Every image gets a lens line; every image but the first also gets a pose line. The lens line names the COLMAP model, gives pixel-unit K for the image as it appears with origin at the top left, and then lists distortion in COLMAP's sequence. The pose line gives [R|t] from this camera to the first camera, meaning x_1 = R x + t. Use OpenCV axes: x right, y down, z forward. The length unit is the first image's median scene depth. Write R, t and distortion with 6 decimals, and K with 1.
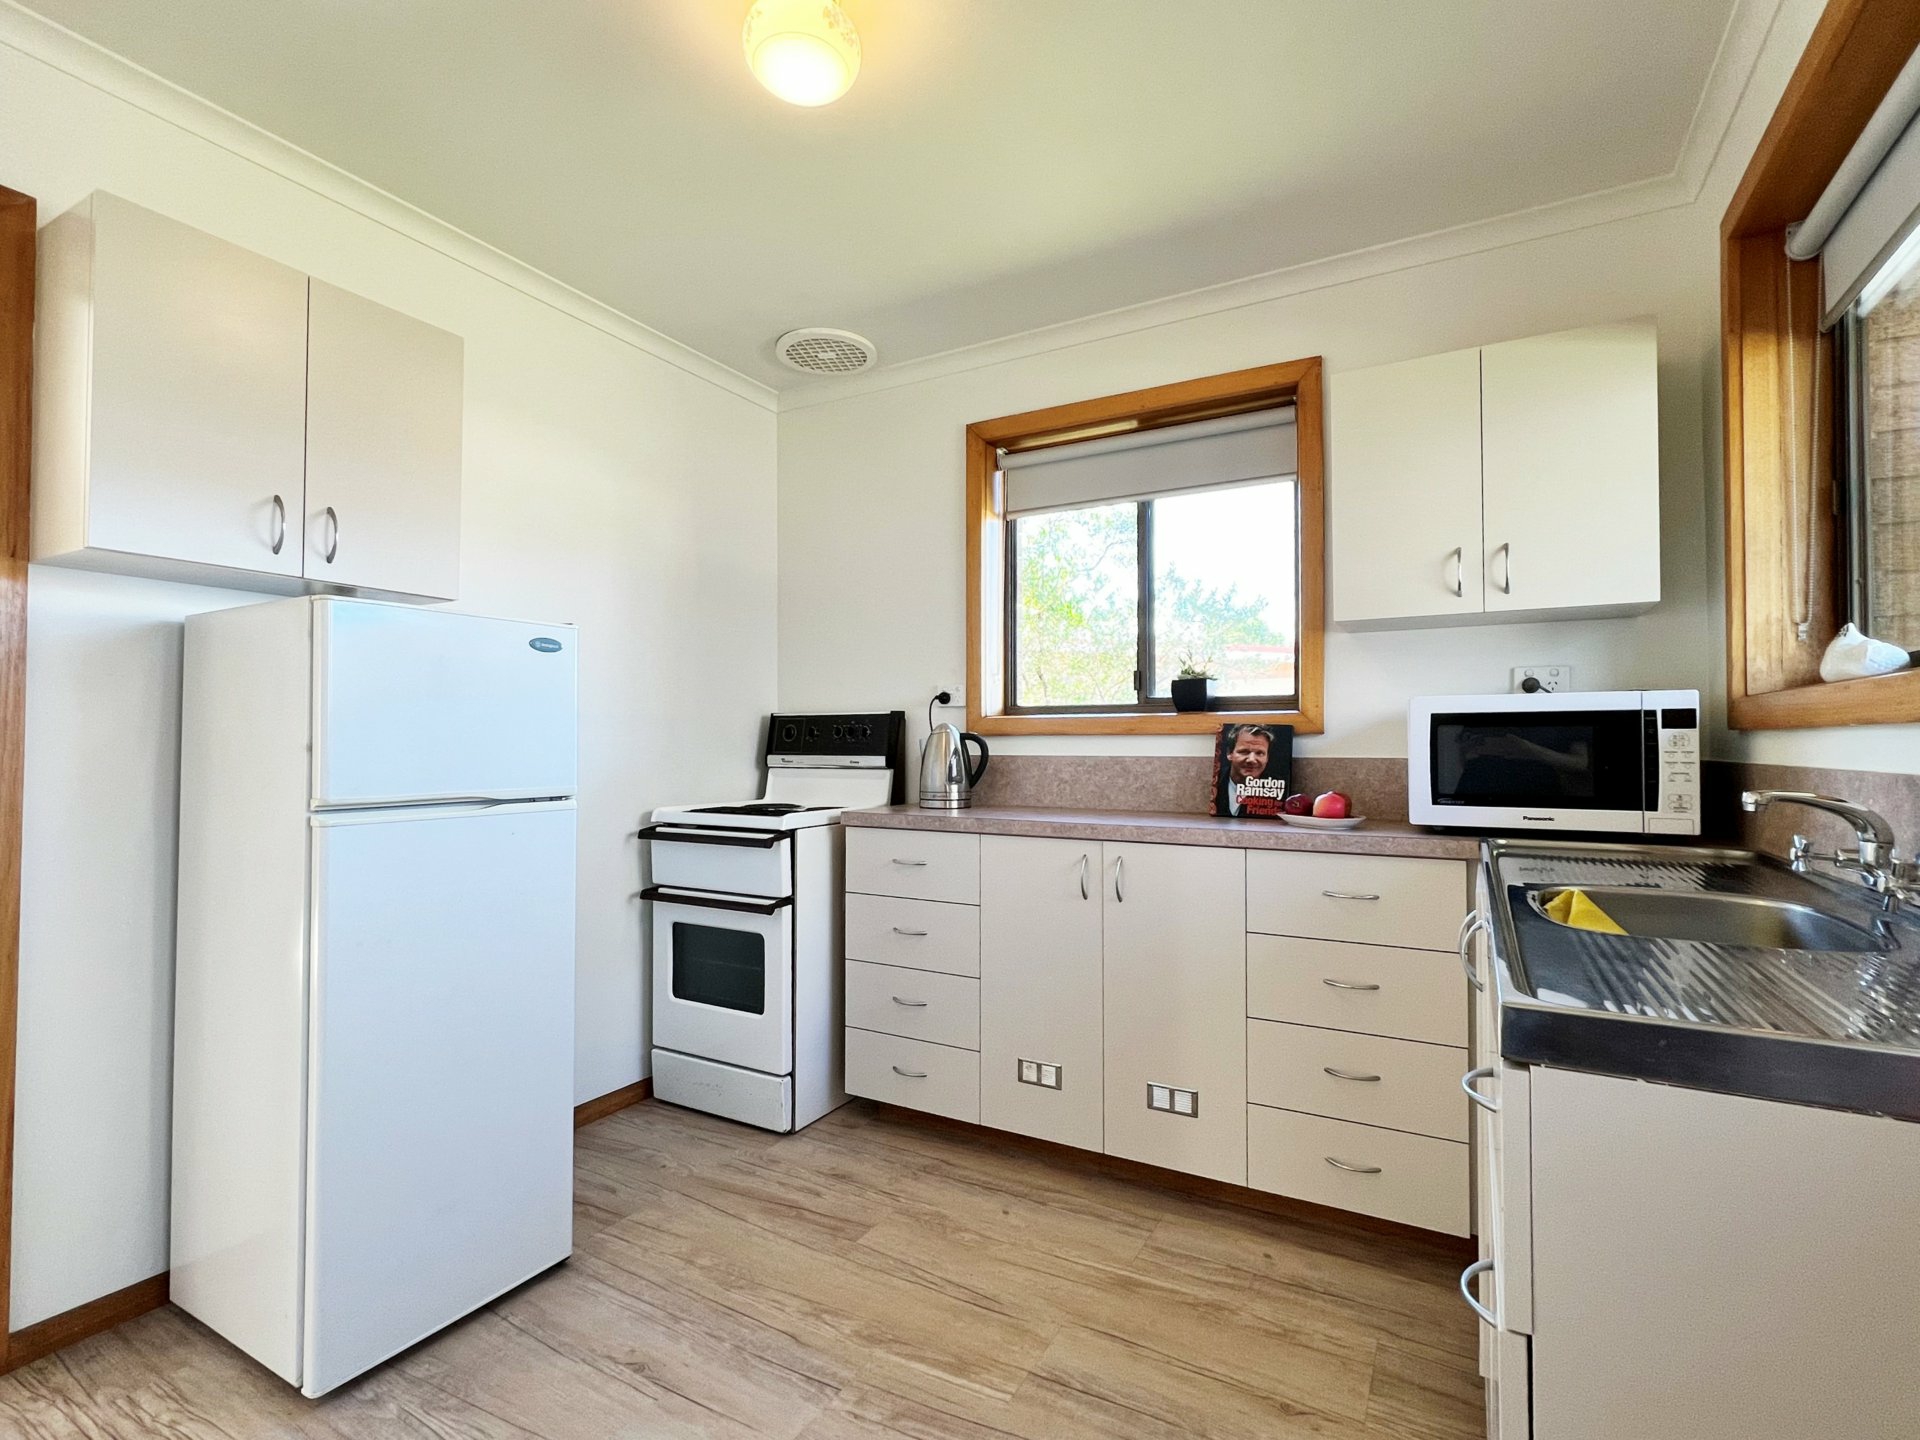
lens RADIAL K [[899.1, 0, 961.5], [0, 899.1, 726.7], [0, 0, 1]] dist [0.015250, -0.000891]
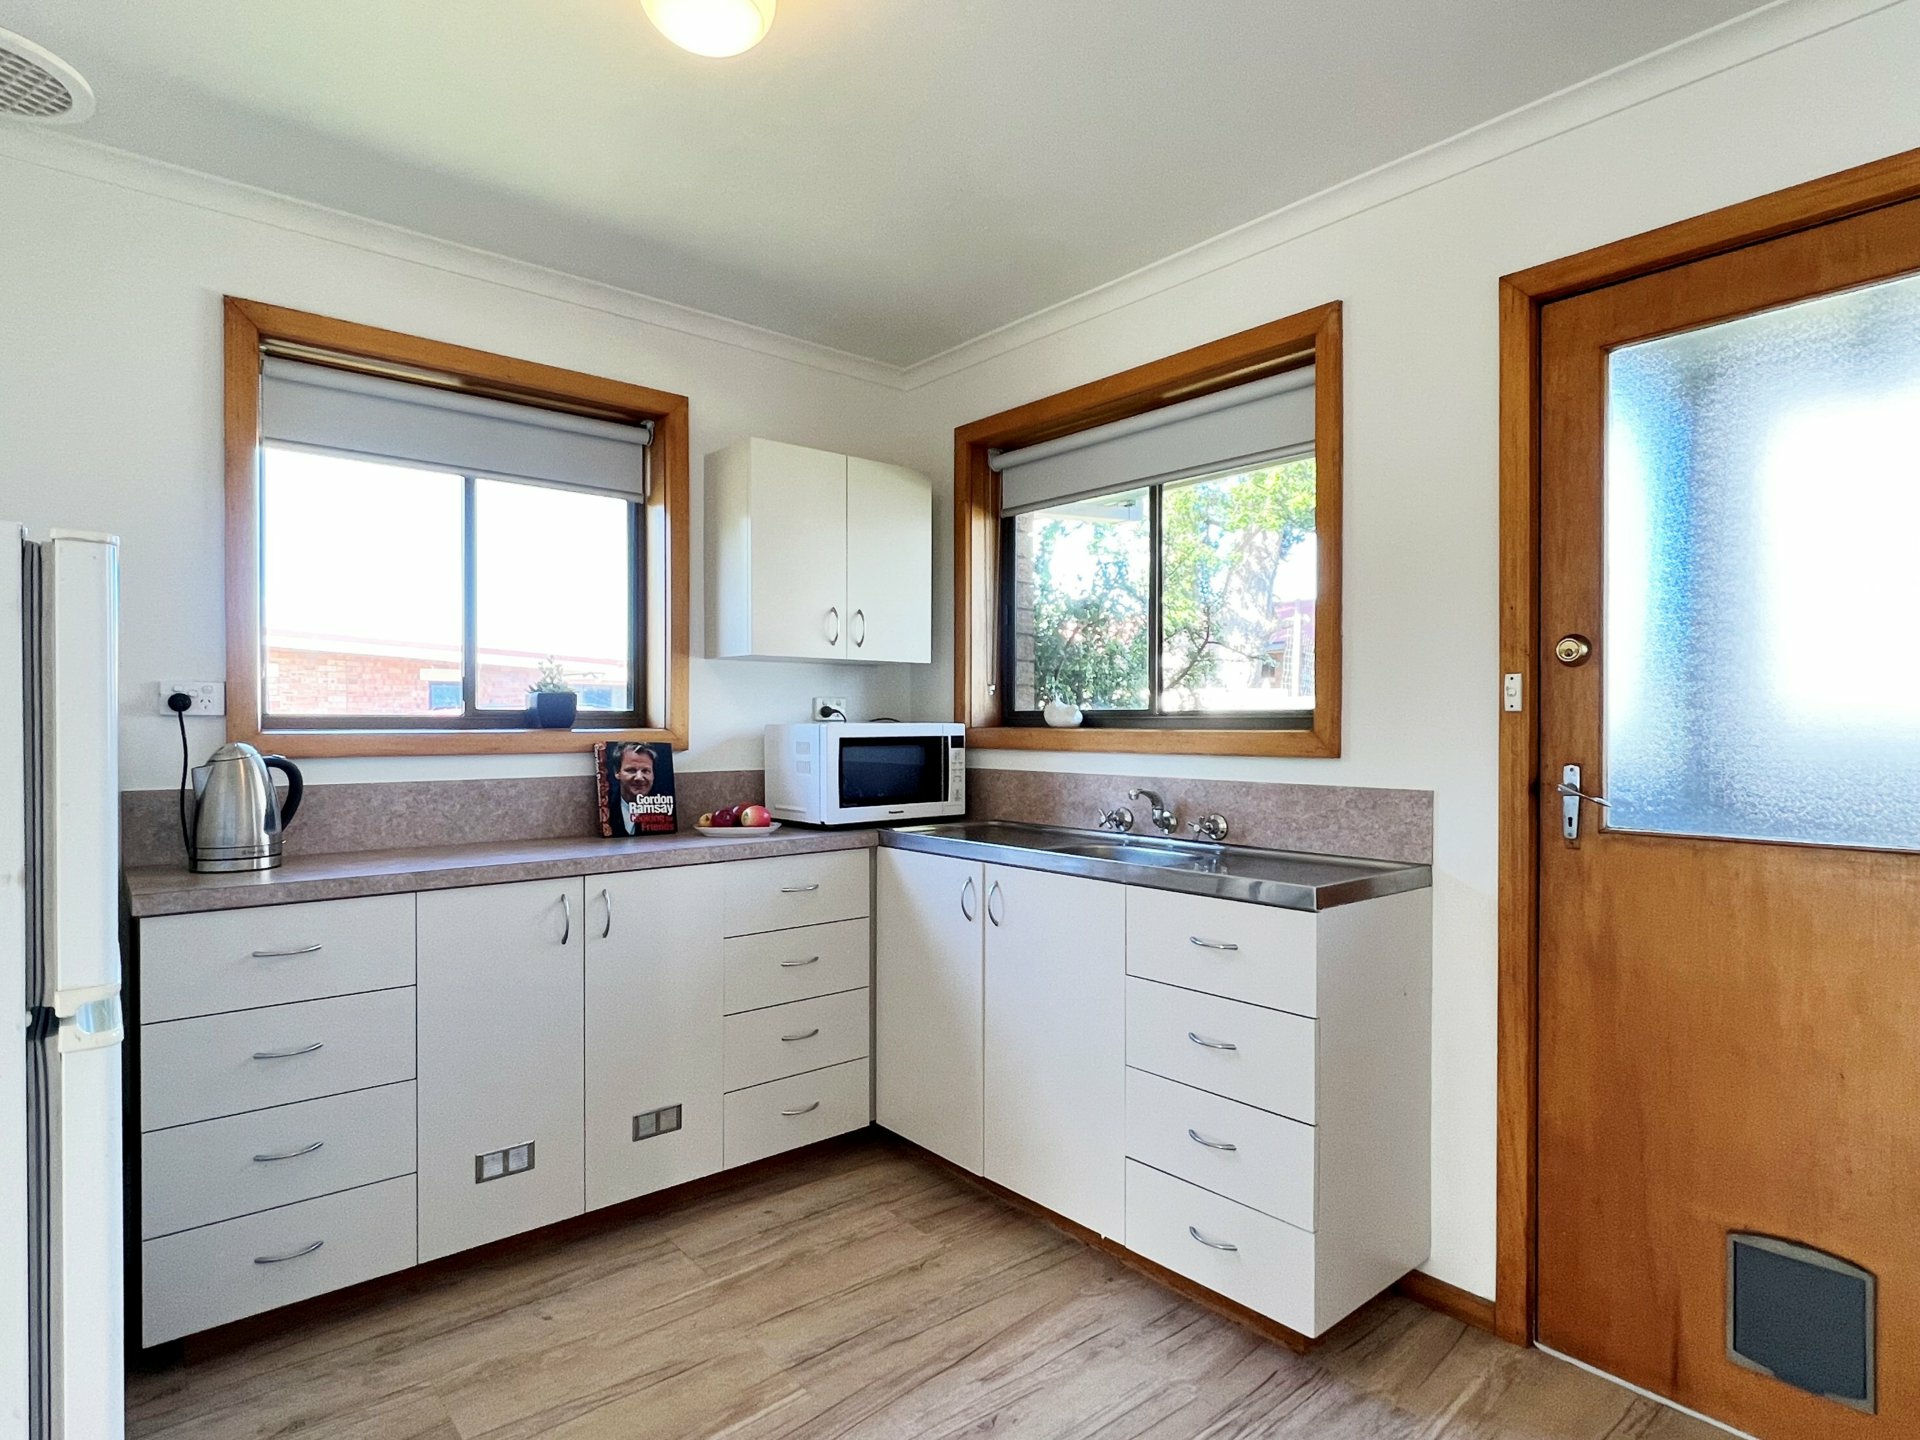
lens RADIAL K [[1040.4, 0, 958.2], [0, 1040.4, 729.6], [0, 0, 1]] dist [-0.000791, 0.000292]
pose [[0.354073, -0.005945, 0.935199, -0.652576], [-0.015597, 0.999803, 0.012261, -0.037666], [-0.935088, -0.018928, 0.353910, 0.258764]]
